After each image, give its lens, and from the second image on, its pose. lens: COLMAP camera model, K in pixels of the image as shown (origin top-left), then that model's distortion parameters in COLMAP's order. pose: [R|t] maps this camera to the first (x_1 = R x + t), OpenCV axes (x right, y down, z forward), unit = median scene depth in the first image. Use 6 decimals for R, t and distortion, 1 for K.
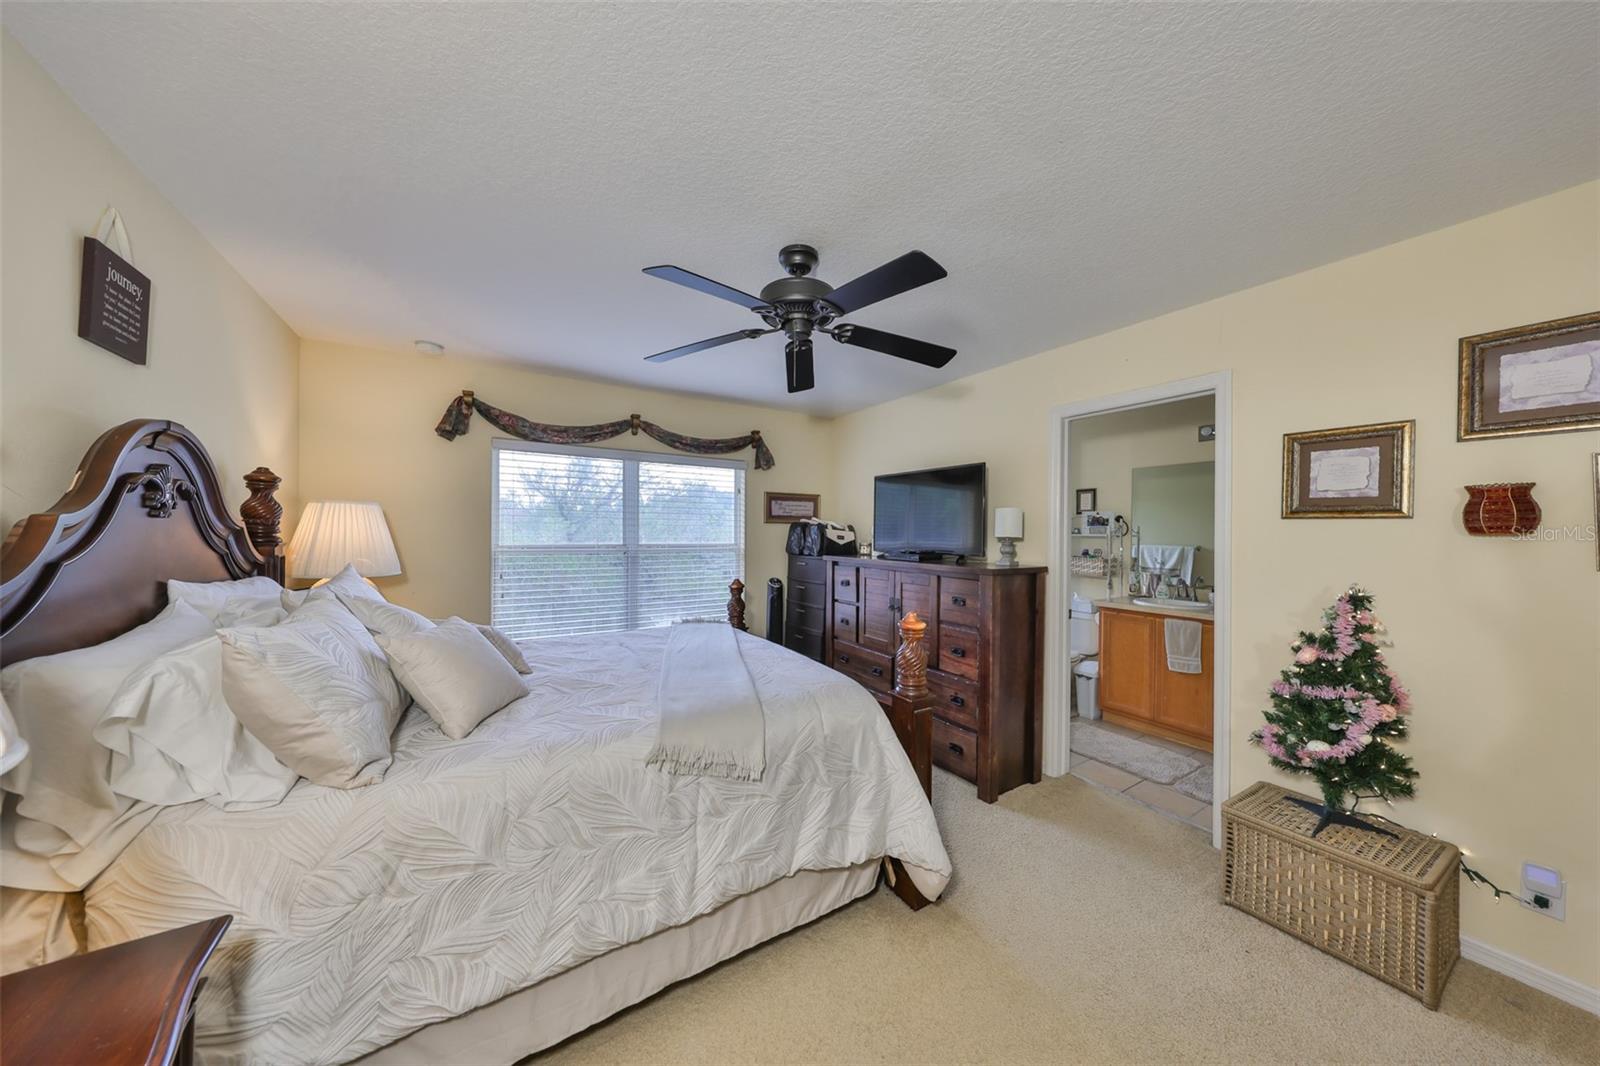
lens RADIAL K [[487.6, 0, 789.6], [0, 487.6, 535.9], [0, 0, 1]] dist [-0.000954, -0.000124]
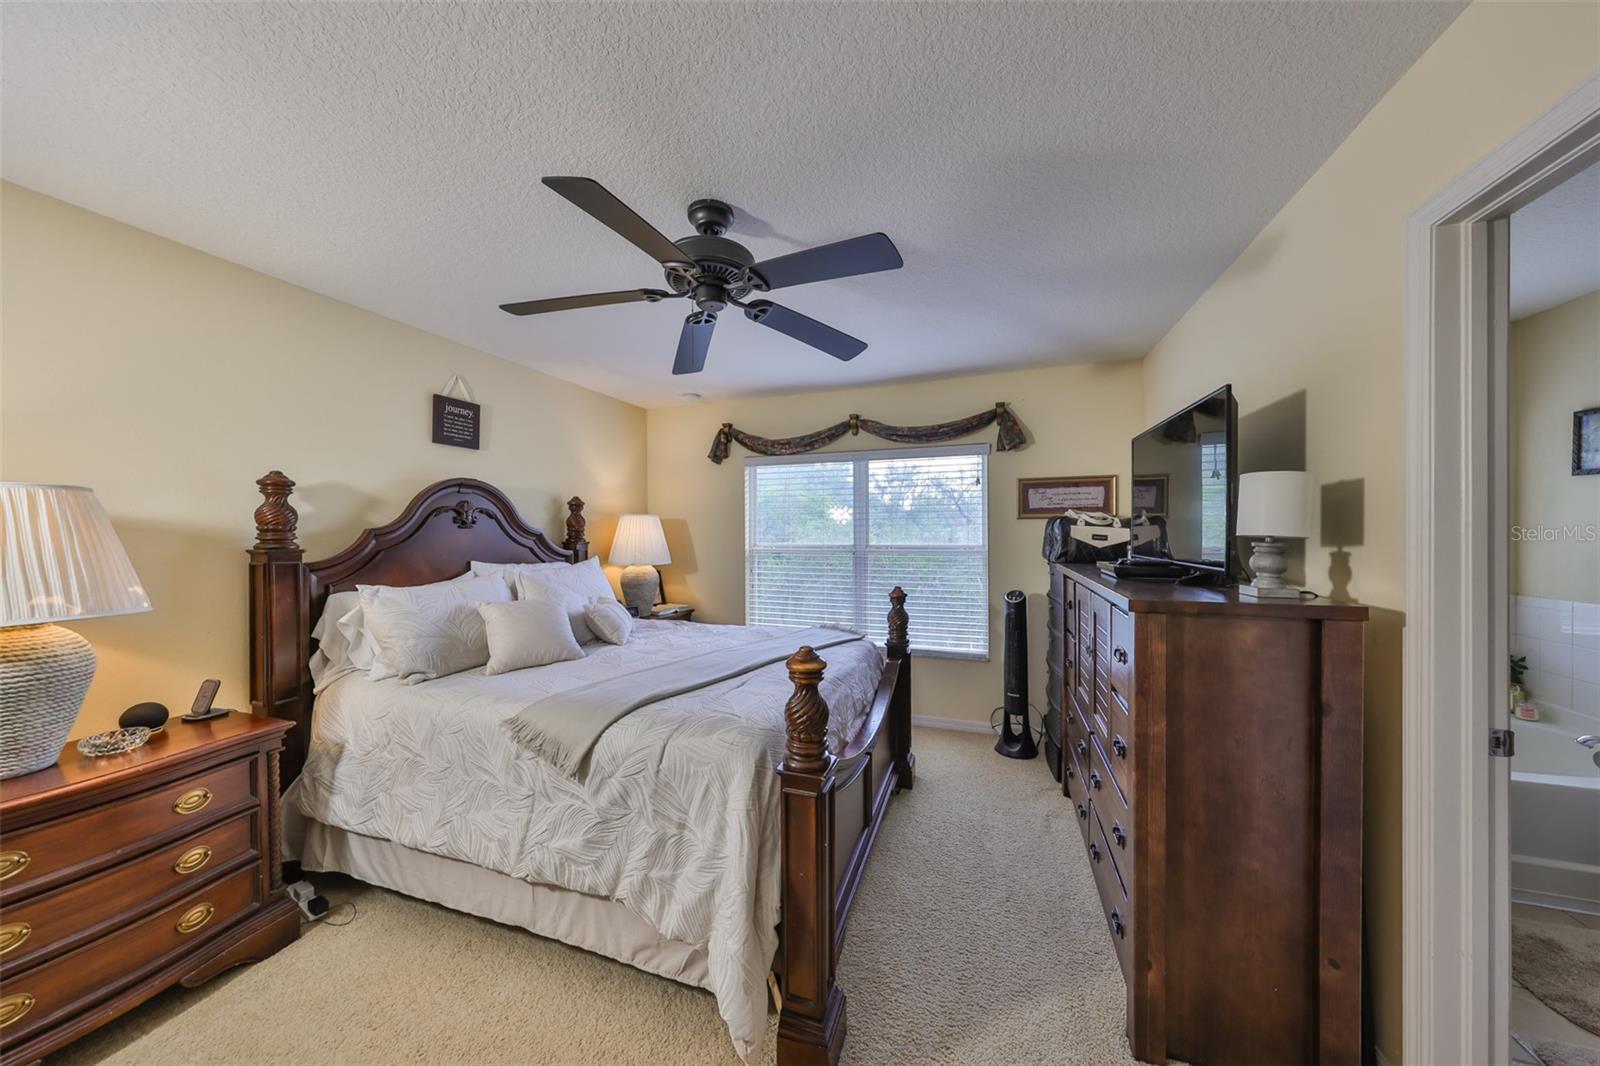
lens RADIAL K [[487.6, 0, 789.6], [0, 487.6, 535.9], [0, 0, 1]] dist [-0.000954, -0.000124]
pose [[0.648894, -0.007170, -0.760845, 0.398548], [0.004687, 0.999974, -0.005427, 0.003981], [0.760864, -0.000045, 0.648911, 0.283997]]
